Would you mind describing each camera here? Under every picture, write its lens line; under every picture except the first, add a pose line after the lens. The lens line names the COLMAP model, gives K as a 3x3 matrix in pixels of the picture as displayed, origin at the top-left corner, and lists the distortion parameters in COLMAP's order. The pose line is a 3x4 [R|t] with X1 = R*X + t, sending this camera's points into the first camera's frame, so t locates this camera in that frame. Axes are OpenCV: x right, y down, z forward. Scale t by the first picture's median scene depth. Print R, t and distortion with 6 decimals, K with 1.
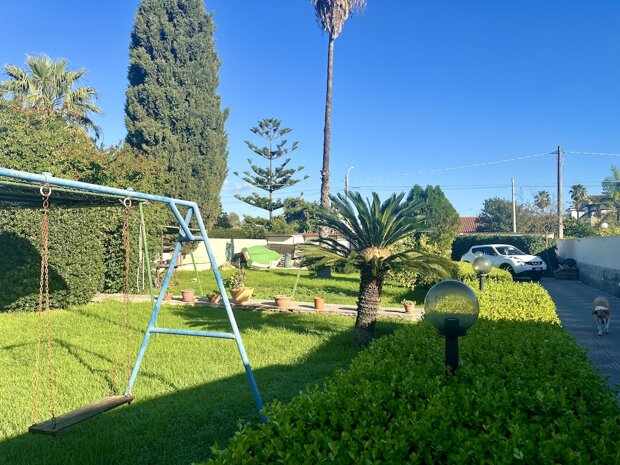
lens RADIAL K [[466.6, 0, 305.2], [0, 466.6, 229.8], [0, 0, 1]] dist [0.062606, -0.084842]
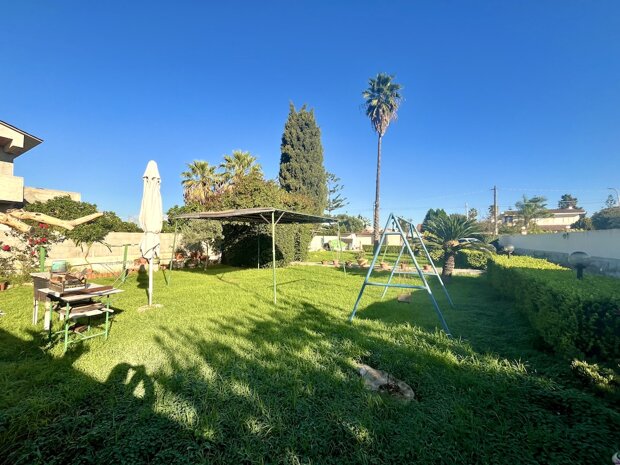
lens RADIAL K [[249.3, 0, 307.2], [0, 249.3, 232.4], [0, 0, 1]] dist [-0.006067, -0.000194]
pose [[0.993867, -0.004905, -0.110474, -0.140001], [0.005735, 0.999958, 0.007199, -0.004702], [0.110434, -0.007788, 0.993853, -0.092503]]
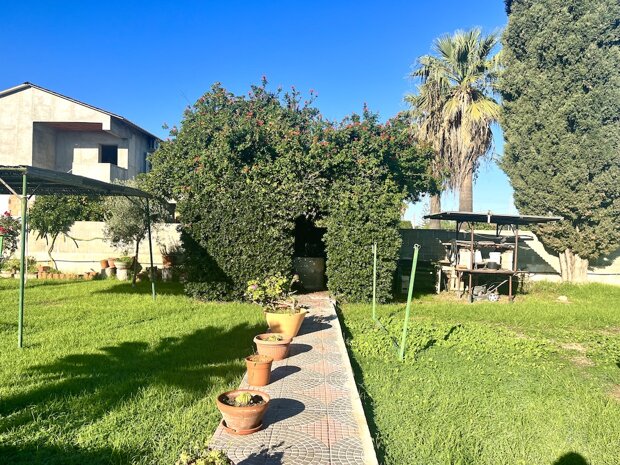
lens RADIAL K [[466.6, 0, 314.9], [0, 466.6, 239.3], [0, 0, 1]] dist [0.062606, -0.084842]
pose [[0.363477, 0.008281, -0.931567, 0.214115], [0.007064, 0.999907, 0.011644, 0.018233], [0.931577, -0.010813, 0.363384, 0.445328]]
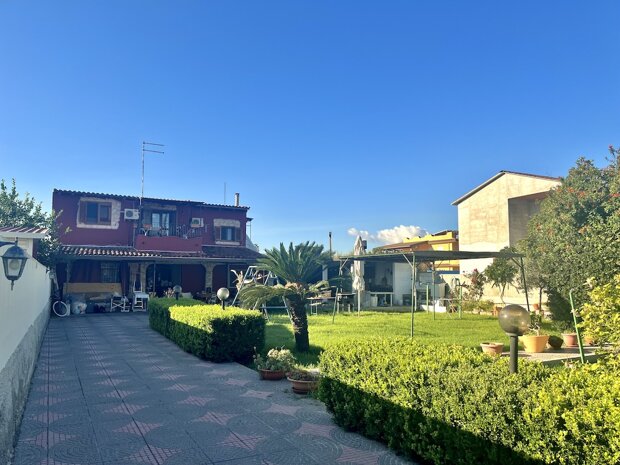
lens RADIAL K [[466.6, 0, 312.4], [0, 466.6, 233.9], [0, 0, 1]] dist [0.062606, -0.084842]
pose [[-0.650457, -0.076860, -0.755645, 0.414751], [0.019551, 0.992843, -0.117816, 0.020869], [0.759292, -0.091408, -0.644299, 0.679206]]
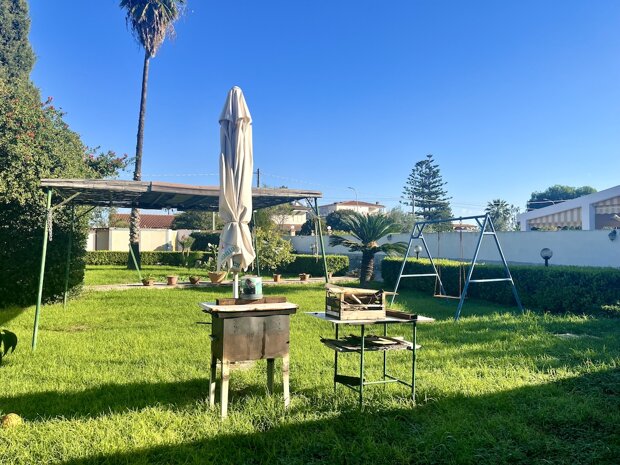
lens RADIAL K [[466.6, 0, 305.4], [0, 466.6, 229.7], [0, 0, 1]] dist [0.062606, -0.084842]
pose [[0.689766, 0.017023, 0.723832, -0.499532], [-0.025943, 0.999663, 0.001212, -0.002371], [-0.723567, -0.019615, 0.689975, -0.057364]]
